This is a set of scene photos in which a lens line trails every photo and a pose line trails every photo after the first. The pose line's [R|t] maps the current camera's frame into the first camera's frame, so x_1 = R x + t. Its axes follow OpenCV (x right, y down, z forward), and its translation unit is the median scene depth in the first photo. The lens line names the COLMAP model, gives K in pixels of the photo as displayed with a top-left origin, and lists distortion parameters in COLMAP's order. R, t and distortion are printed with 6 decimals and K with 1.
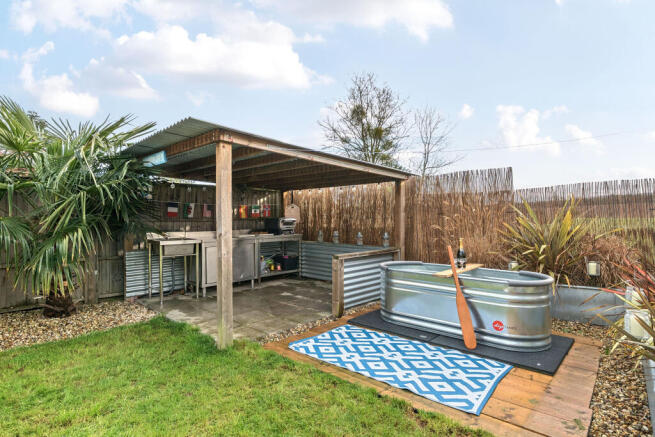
lens RADIAL K [[349.3, 0, 327.5], [0, 349.3, 218.5], [0, 0, 1]] dist [-0.003734, -0.000710]
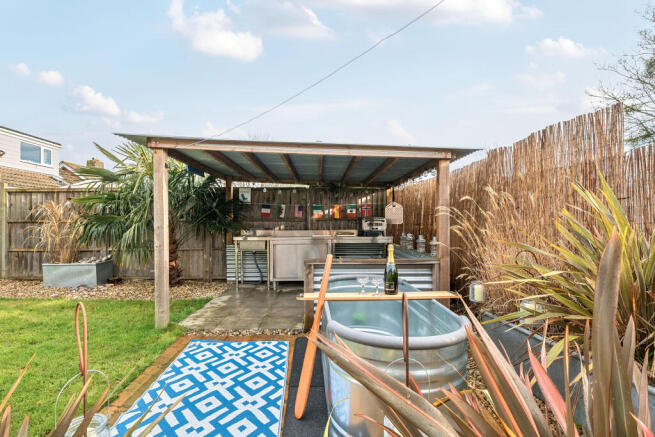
lens RADIAL K [[349.3, 0, 327.5], [0, 349.3, 218.5], [0, 0, 1]] dist [-0.003734, -0.000710]
pose [[0.690311, -0.005647, -0.723491, 0.531768], [-0.002761, 0.999942, -0.010439, 0.011940], [0.723507, 0.009204, 0.690255, 0.352051]]
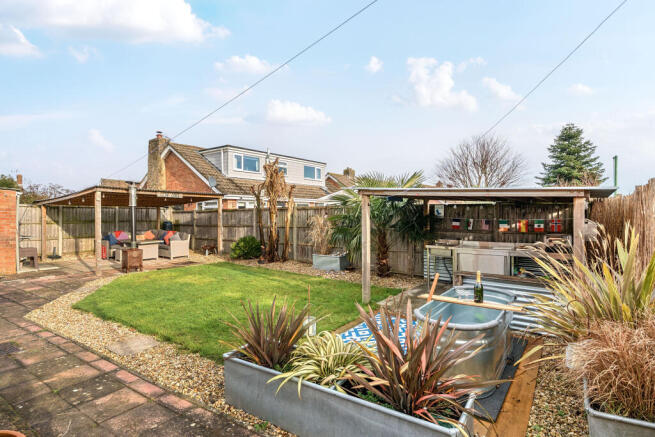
lens RADIAL K [[340.3, 0, 327.5], [0, 340.3, 218.5], [0, 0, 1]] dist [-0.001905, -0.000325]
pose [[0.105213, 0.012680, -0.994369, 0.847459], [-0.011680, 0.999865, 0.011514, -0.055426], [0.994381, 0.010403, 0.105346, 0.350578]]
